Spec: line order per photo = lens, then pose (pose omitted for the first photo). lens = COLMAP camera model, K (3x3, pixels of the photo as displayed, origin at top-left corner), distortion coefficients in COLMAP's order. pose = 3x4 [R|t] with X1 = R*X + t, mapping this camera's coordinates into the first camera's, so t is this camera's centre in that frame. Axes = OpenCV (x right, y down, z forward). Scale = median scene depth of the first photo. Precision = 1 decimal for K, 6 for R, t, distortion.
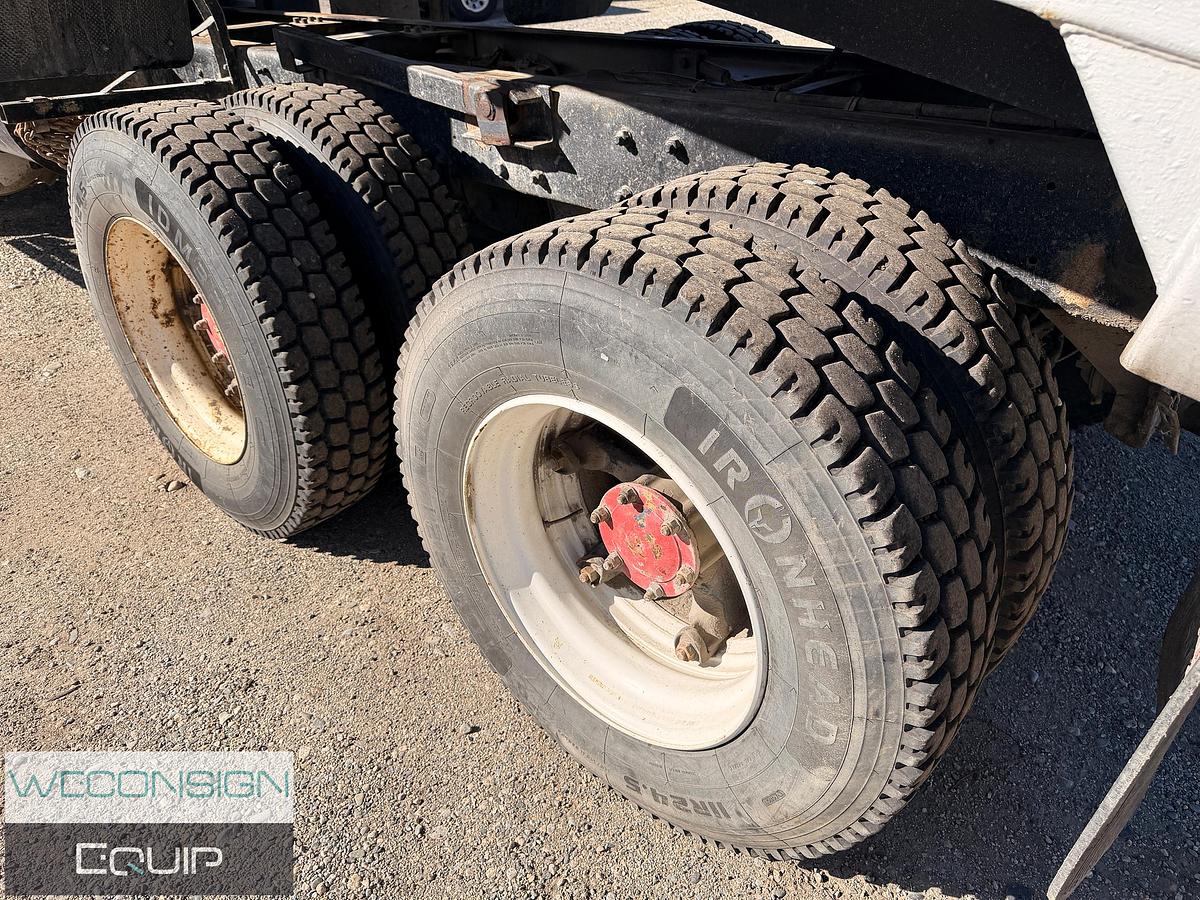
lens RADIAL K [[835.6, 0, 597.3], [0, 835.6, 448.2], [0, 0, 1]] dist [0.093928, -0.121552]
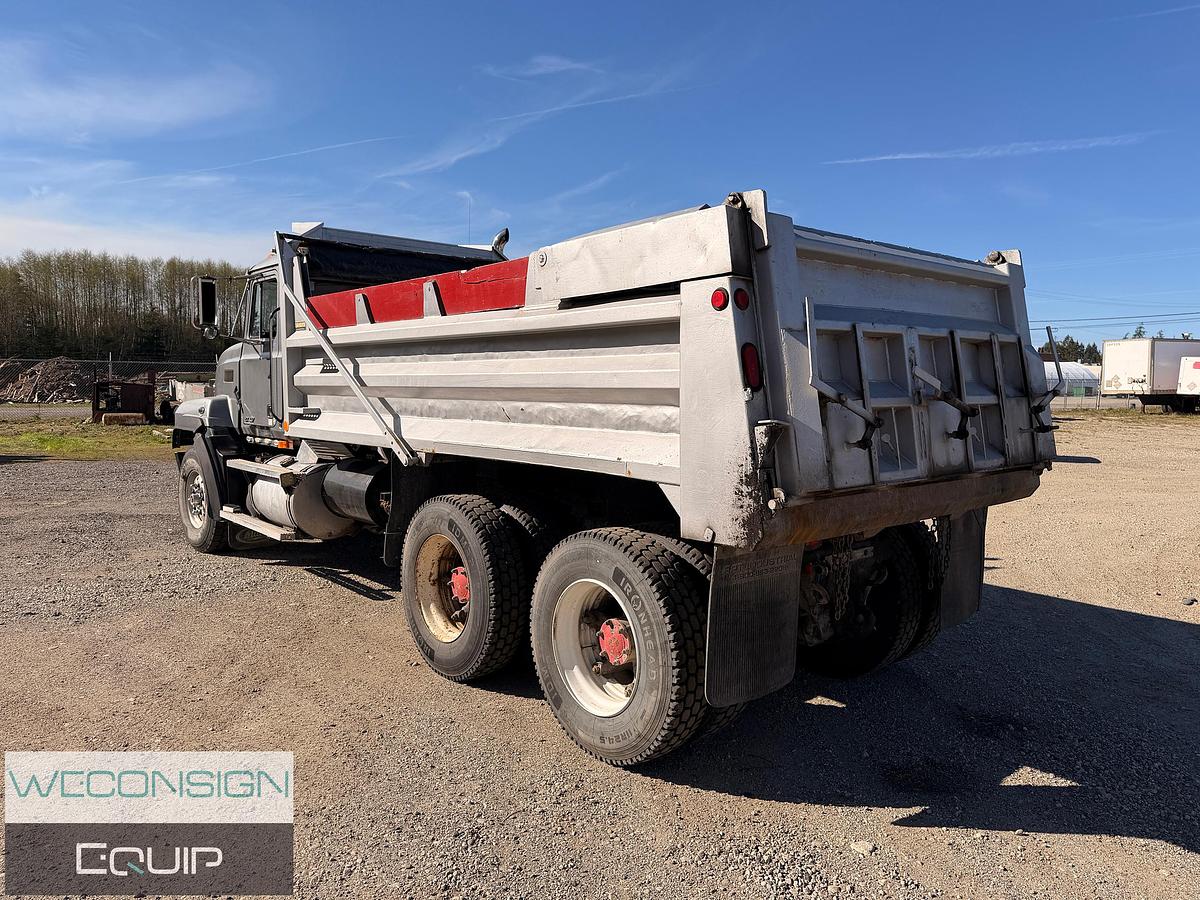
lens RADIAL K [[835.6, 0, 597.3], [0, 835.6, 448.2], [0, 0, 1]] dist [0.093928, -0.121552]
pose [[0.989271, 0.045635, -0.138780, 0.320763], [-0.104650, 0.884202, -0.455232, 0.729747], [0.101935, 0.464871, 0.879491, -1.580973]]
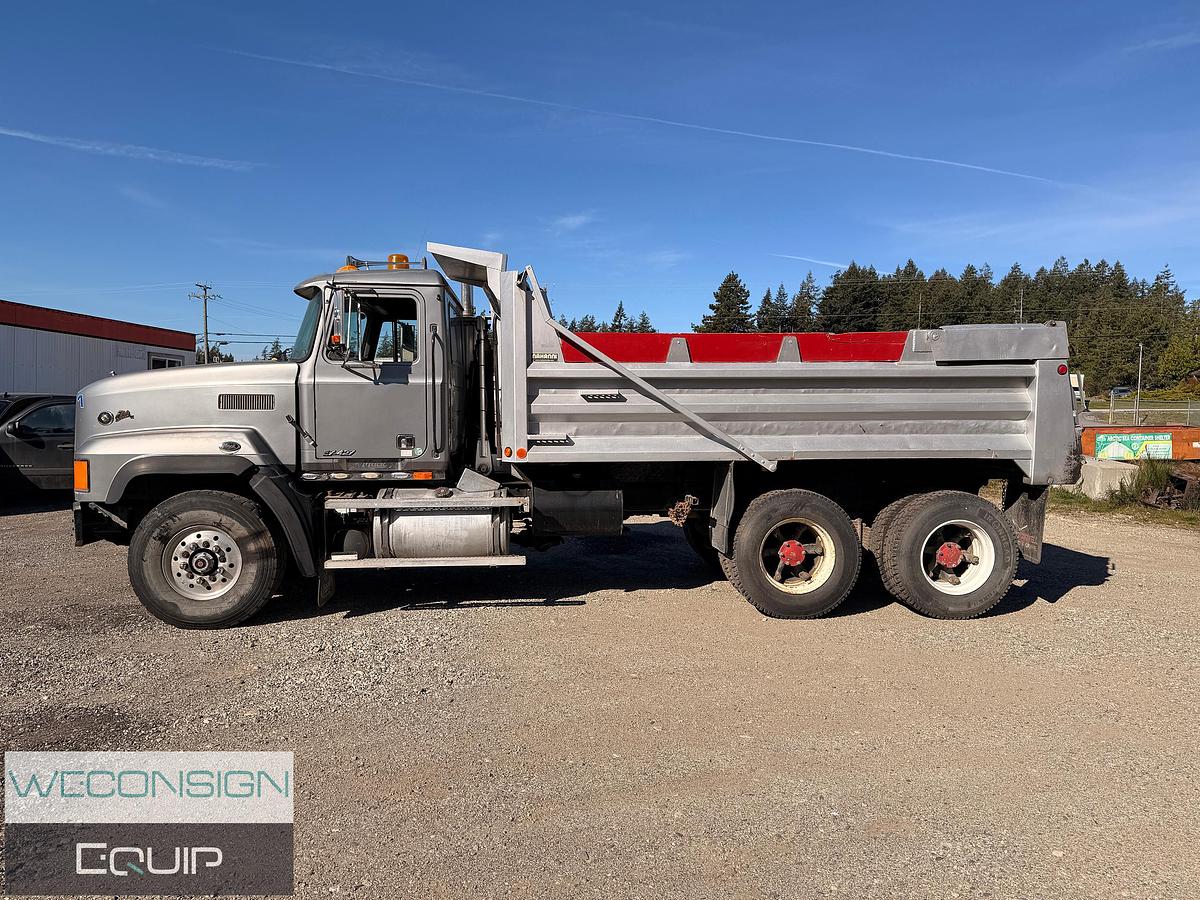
lens RADIAL K [[835.6, 0, 597.3], [0, 835.6, 448.2], [0, 0, 1]] dist [0.093928, -0.121552]
pose [[0.690734, -0.015750, 0.722937, -4.440639], [0.363945, 0.871475, -0.328748, 0.399670], [-0.624844, 0.490187, 0.607690, -0.934238]]
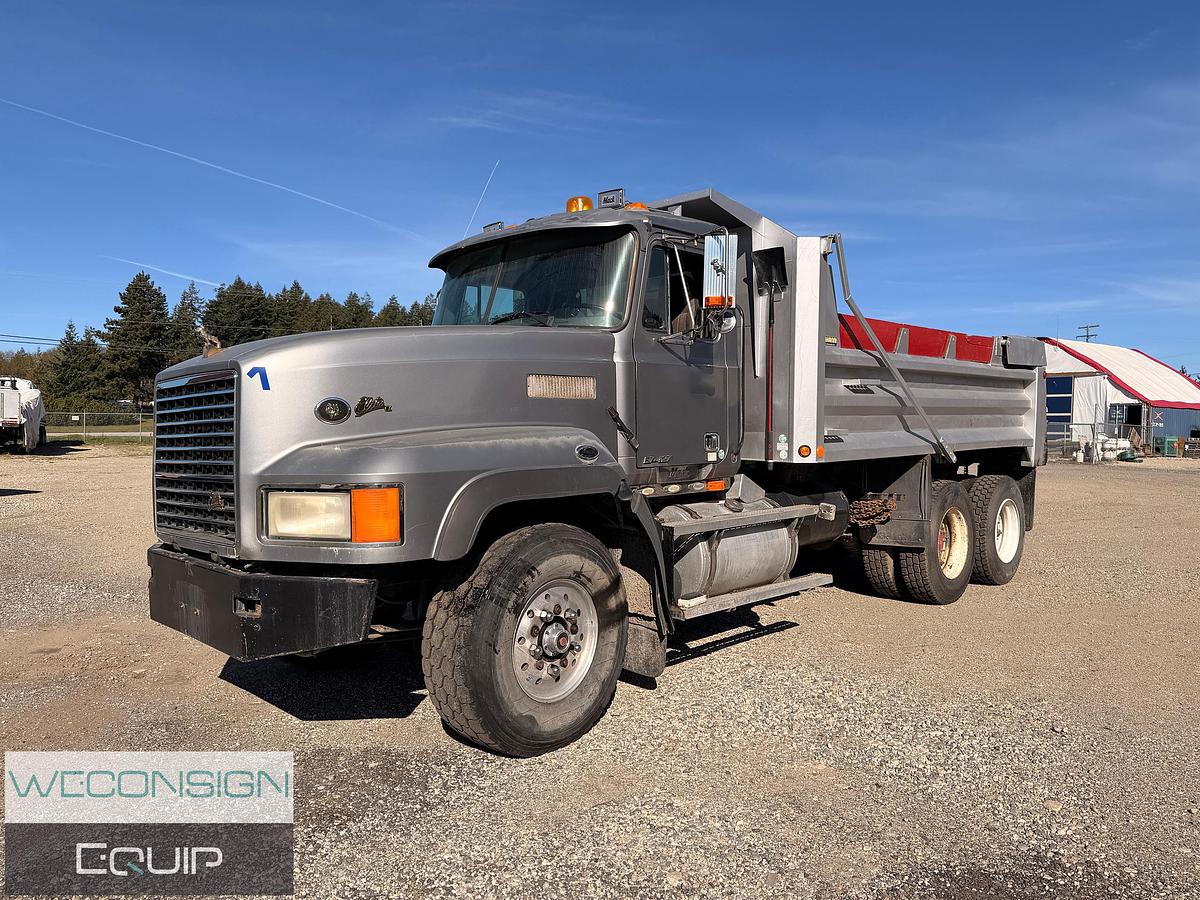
lens RADIAL K [[837.5, 0, 602.2], [0, 837.5, 446.9], [0, 0, 1]] dist [0.093087, -0.132591]
pose [[0.053537, -0.007019, 0.998541, -5.308145], [0.526158, 0.850096, -0.022234, -1.492477], [-0.848700, 0.526581, 0.049205, 2.414289]]
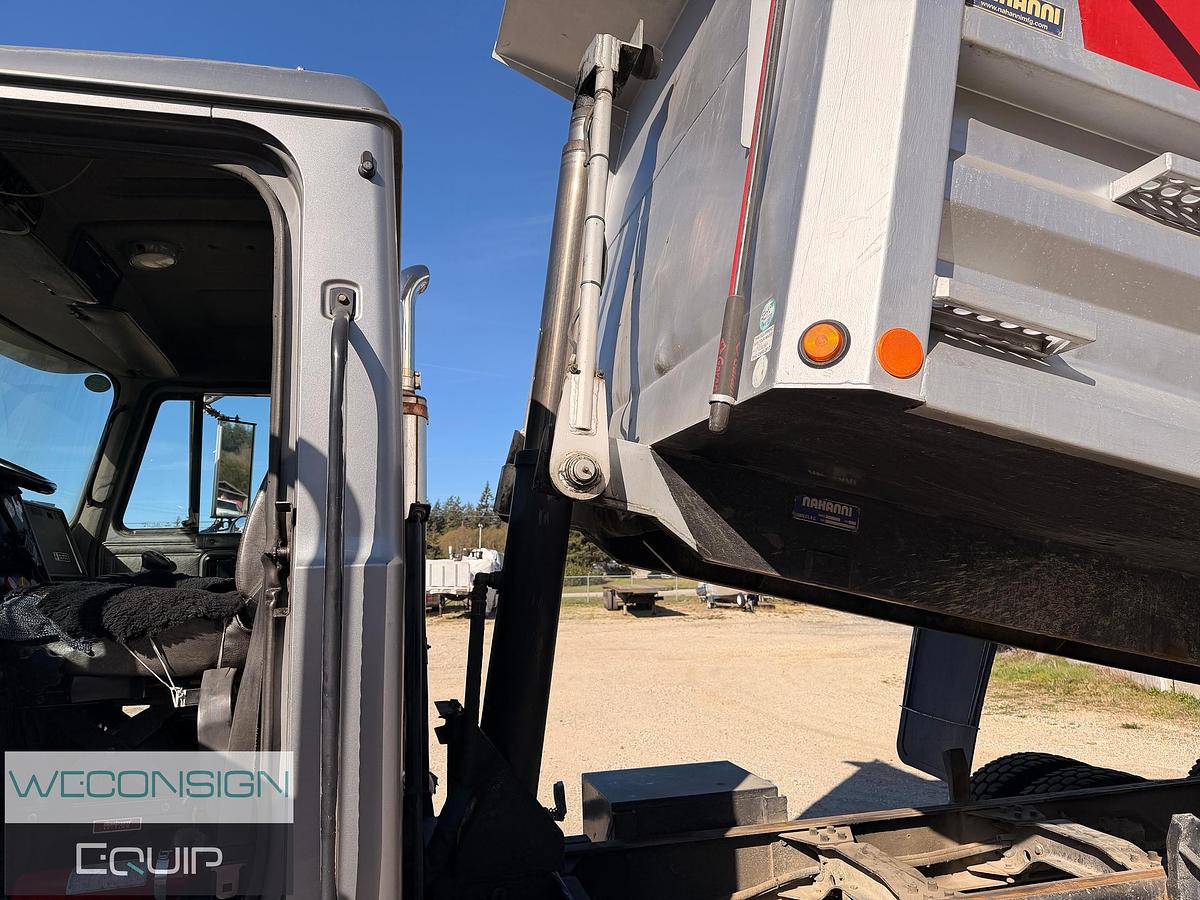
lens RADIAL K [[837.5, 0, 602.2], [0, 837.5, 446.9], [0, 0, 1]] dist [0.093087, -0.132591]
pose [[0.563095, 0.137188, 0.814925, -2.502655], [0.446030, 0.779703, -0.439456, -1.171924], [-0.695687, 0.610936, 0.377857, 1.409526]]
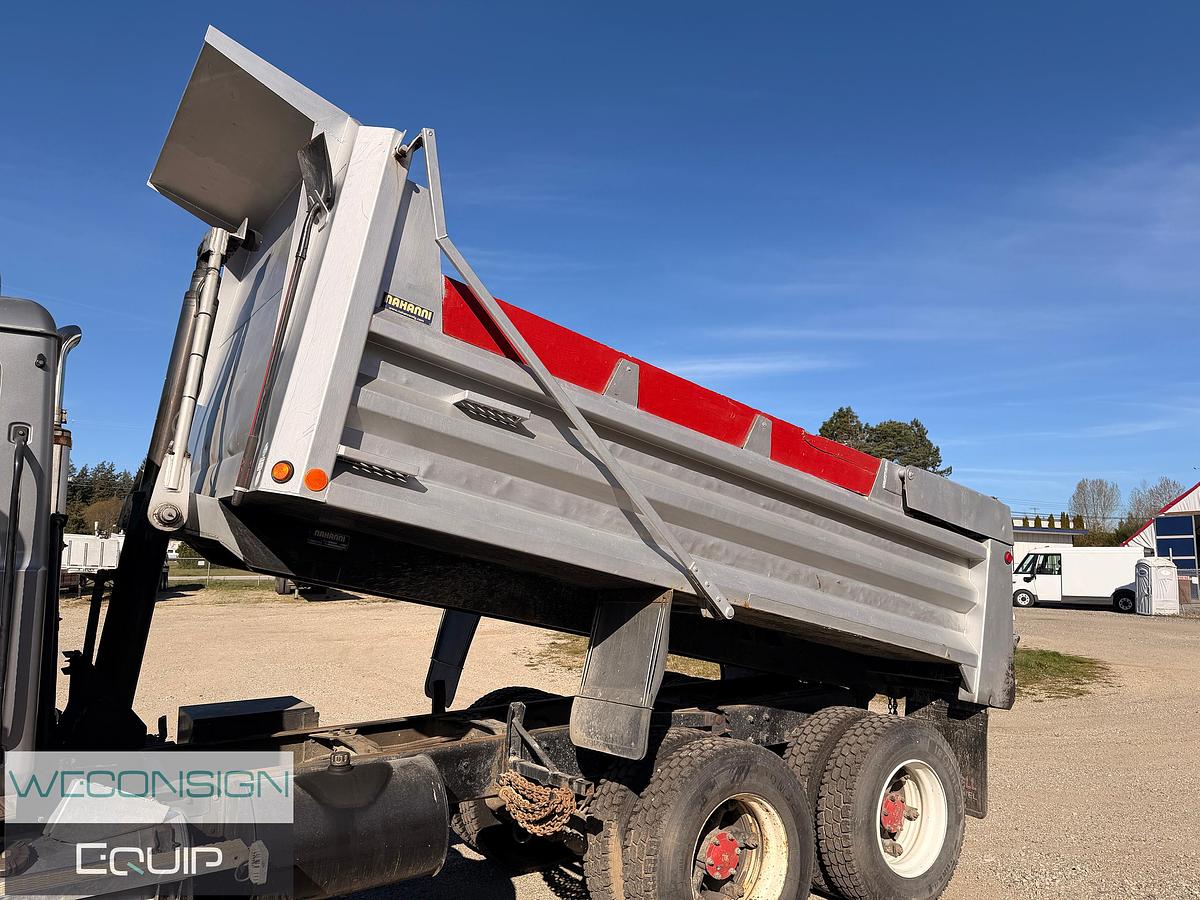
lens RADIAL K [[835.6, 0, 597.3], [0, 835.6, 448.2], [0, 0, 1]] dist [0.093928, -0.121552]
pose [[0.242015, 0.149294, 0.958718, -3.327936], [0.508372, 0.822096, -0.256351, -0.736881], [-0.826430, 0.549426, 0.123062, 0.671863]]
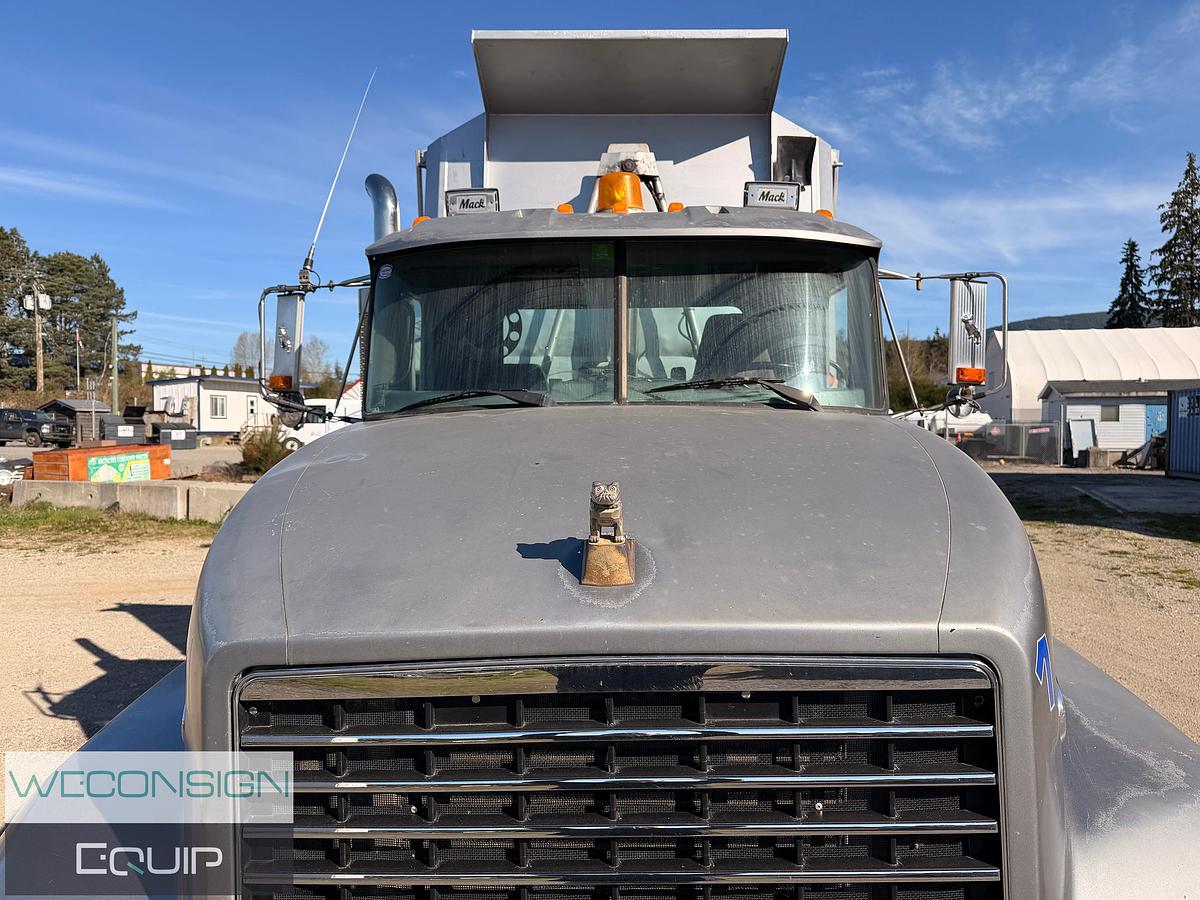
lens RADIAL K [[856.5, 0, 598.2], [0, 856.5, 427.3], [0, 0, 1]] dist [0.001868, 0.003865]
pose [[-0.634142, 0.004728, 0.773202, -3.467825], [0.420043, 0.841667, 0.339352, -2.740605], [-0.649175, 0.539976, -0.535722, 3.700494]]
